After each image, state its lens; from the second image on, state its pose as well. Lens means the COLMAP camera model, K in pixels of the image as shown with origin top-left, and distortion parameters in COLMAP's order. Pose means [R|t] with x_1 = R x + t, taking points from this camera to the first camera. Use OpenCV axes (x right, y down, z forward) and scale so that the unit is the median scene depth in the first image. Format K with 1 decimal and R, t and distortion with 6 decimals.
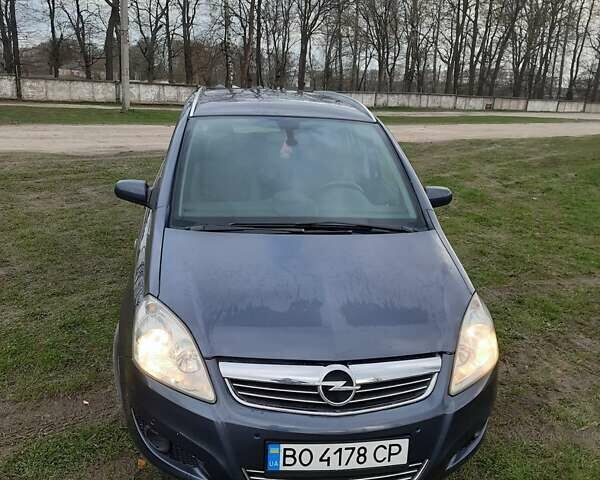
lens RADIAL K [[572.6, 0, 300.0], [0, 572.6, 240.0], [0, 0, 1]] dist [0.125929, -0.196568]
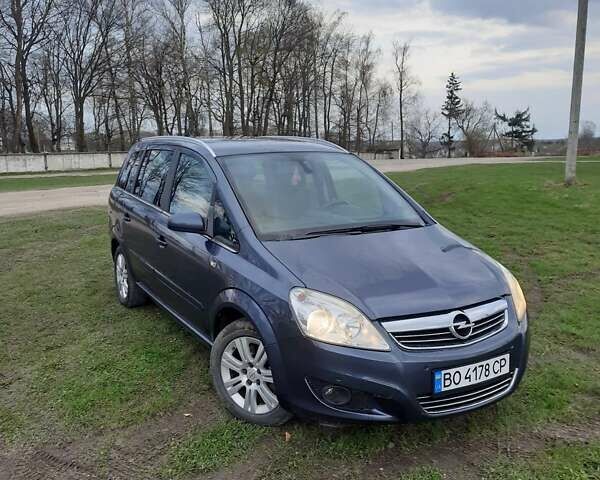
lens RADIAL K [[572.6, 0, 300.0], [0, 572.6, 240.0], [0, 0, 1]] dist [0.125929, -0.196568]
pose [[0.924898, -0.111946, 0.363362, -0.775397], [0.146611, 0.986773, -0.069173, 0.089835], [-0.350812, 0.117251, 0.929076, -0.180589]]
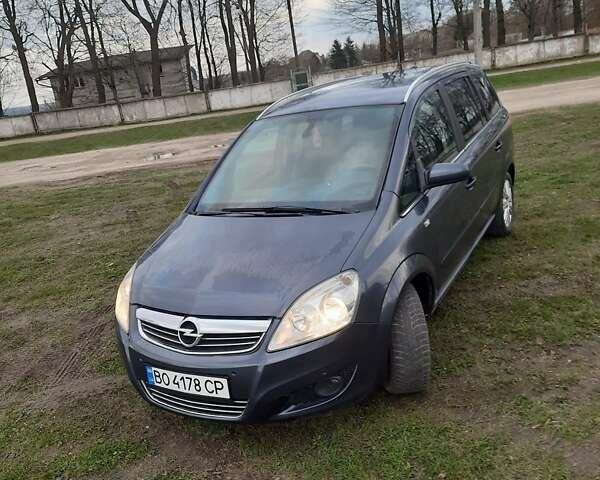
lens RADIAL K [[572.6, 0, 300.0], [0, 572.6, 240.0], [0, 0, 1]] dist [0.125929, -0.196568]
pose [[0.787217, 0.018402, -0.616401, 1.094538], [0.016115, 0.998599, 0.050392, -0.027093], [0.616465, -0.049603, 0.785818, 0.110683]]
